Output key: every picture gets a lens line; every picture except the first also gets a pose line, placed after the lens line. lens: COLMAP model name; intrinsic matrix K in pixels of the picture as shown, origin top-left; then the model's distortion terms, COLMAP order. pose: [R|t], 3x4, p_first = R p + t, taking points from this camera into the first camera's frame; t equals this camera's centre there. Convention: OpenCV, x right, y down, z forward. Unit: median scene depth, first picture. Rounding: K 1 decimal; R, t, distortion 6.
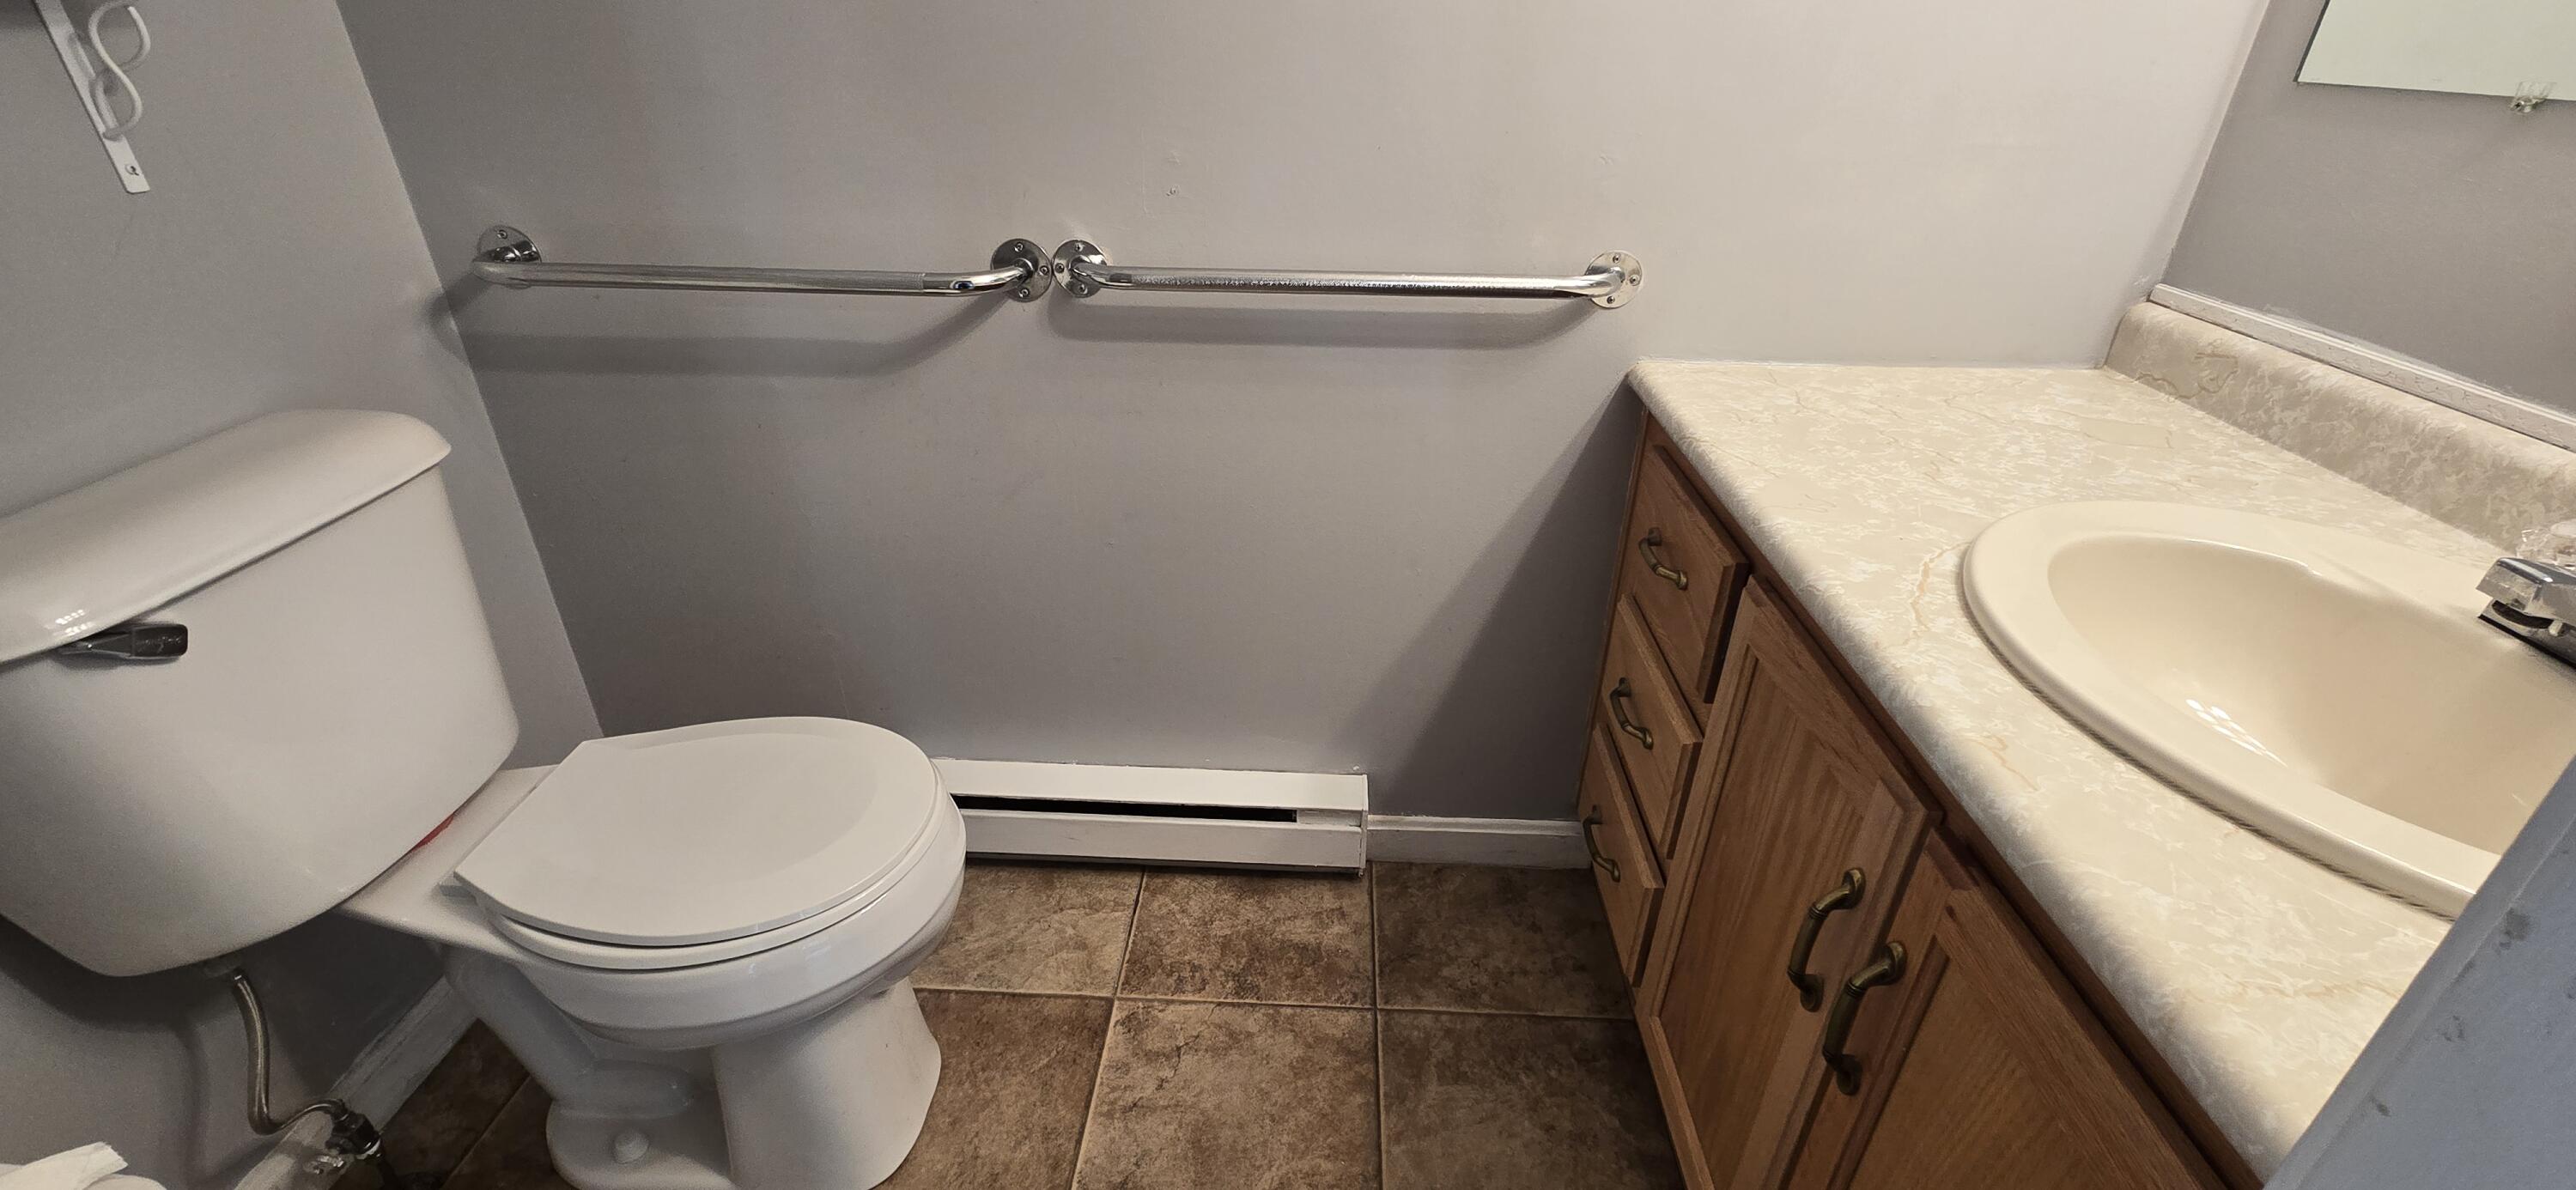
lens RADIAL K [[1054.4, 0, 1295.7], [0, 1054.4, 591.8], [0, 0, 1]] dist [-0.003397, -0.000229]
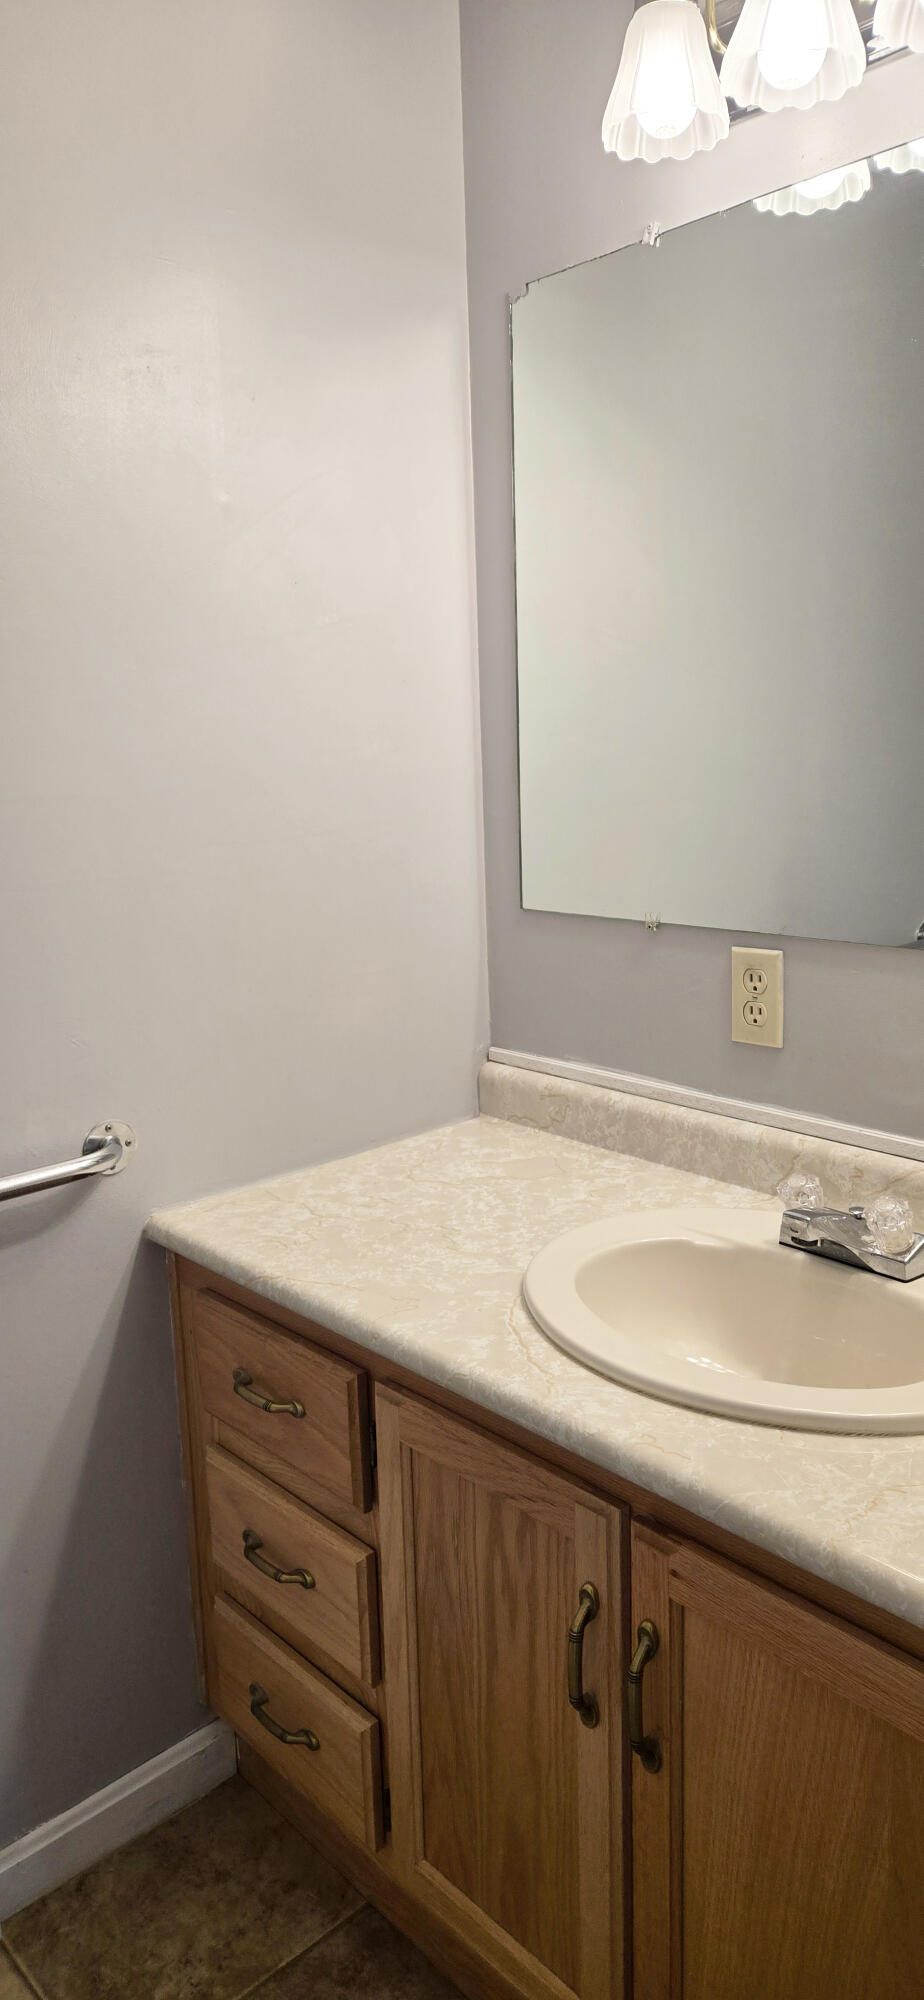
lens RADIAL K [[1335.8, 0, 465.7], [0, 1335.8, 1014.0], [0, 0, 1]] dist [0.082123, -0.062713]
pose [[0.706866, -0.174673, 0.685441, -0.409096], [0.366576, 0.919210, -0.143789, -0.132546], [-0.604948, 0.352906, 0.713789, -0.218201]]
